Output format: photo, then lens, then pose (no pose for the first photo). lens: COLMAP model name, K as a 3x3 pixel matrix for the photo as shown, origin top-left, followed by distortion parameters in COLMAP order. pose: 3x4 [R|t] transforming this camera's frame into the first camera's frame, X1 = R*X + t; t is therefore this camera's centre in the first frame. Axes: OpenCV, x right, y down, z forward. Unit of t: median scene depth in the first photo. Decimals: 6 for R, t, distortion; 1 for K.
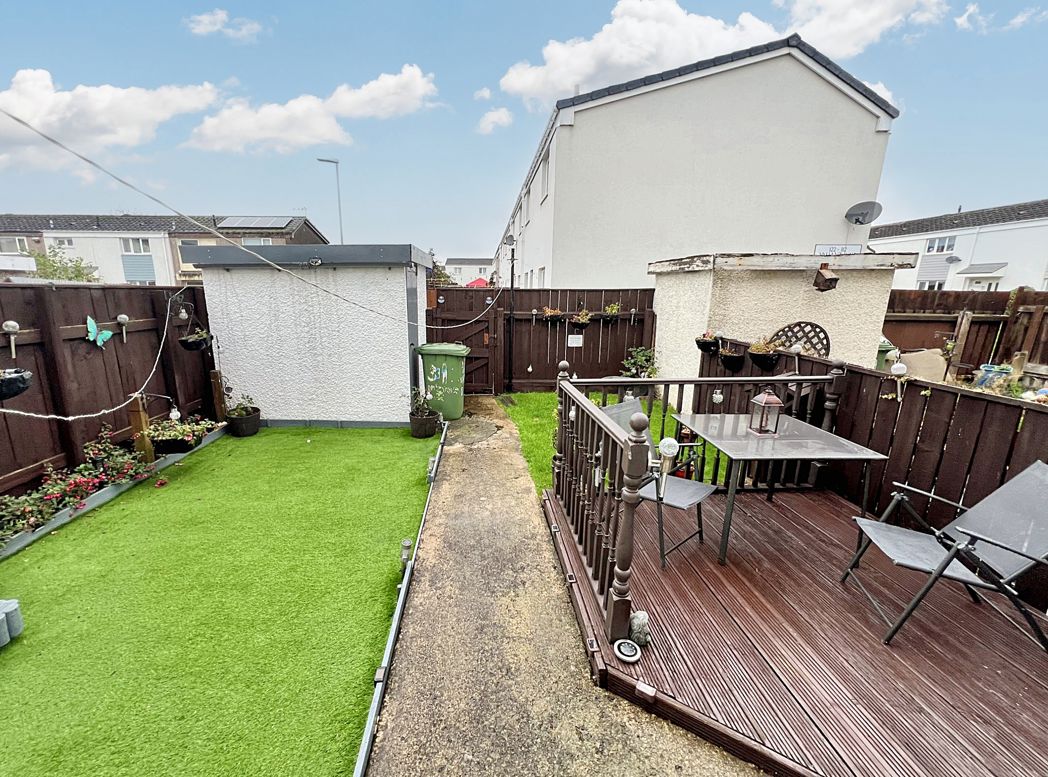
lens RADIAL K [[423.7, 0, 520.9], [0, 423.7, 387.3], [0, 0, 1]] dist [-0.001858, -0.000043]
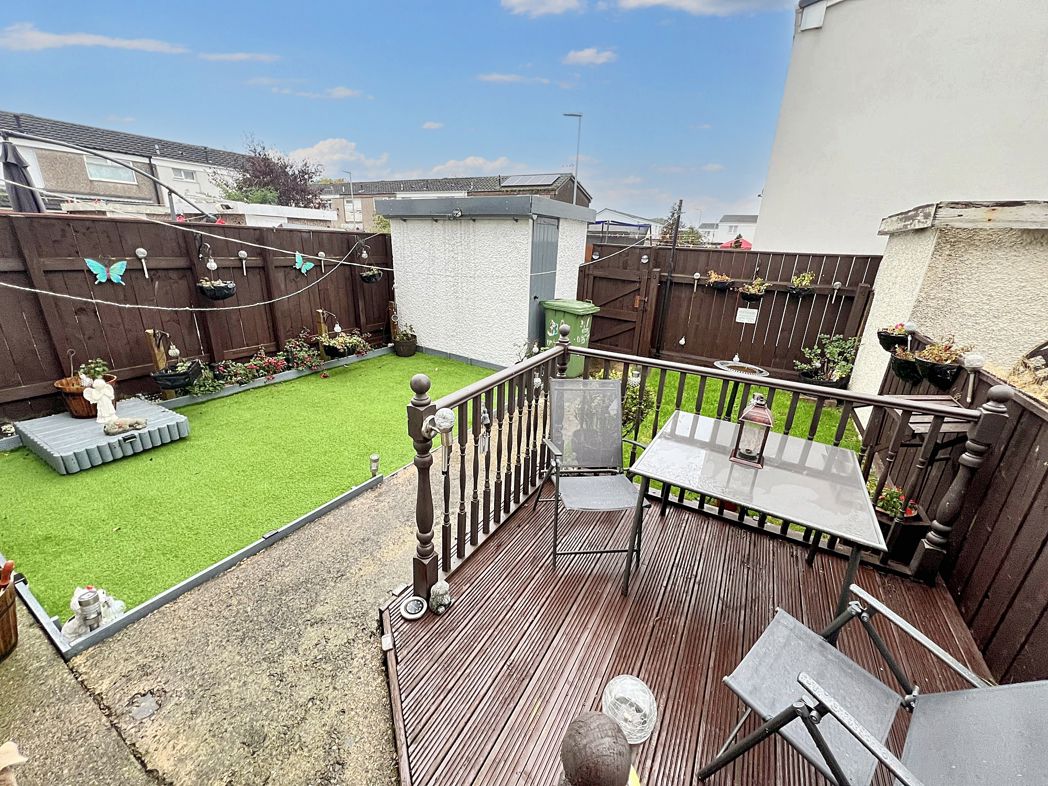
lens RADIAL K [[423.7, 0, 530.2], [0, 423.7, 390.7], [0, 0, 1]] dist [-0.001858, -0.000043]
pose [[0.839192, 0.210840, -0.501302, 0.319772], [-0.160430, 0.976744, 0.142241, -0.025142], [0.519634, -0.038944, 0.853501, 0.111553]]
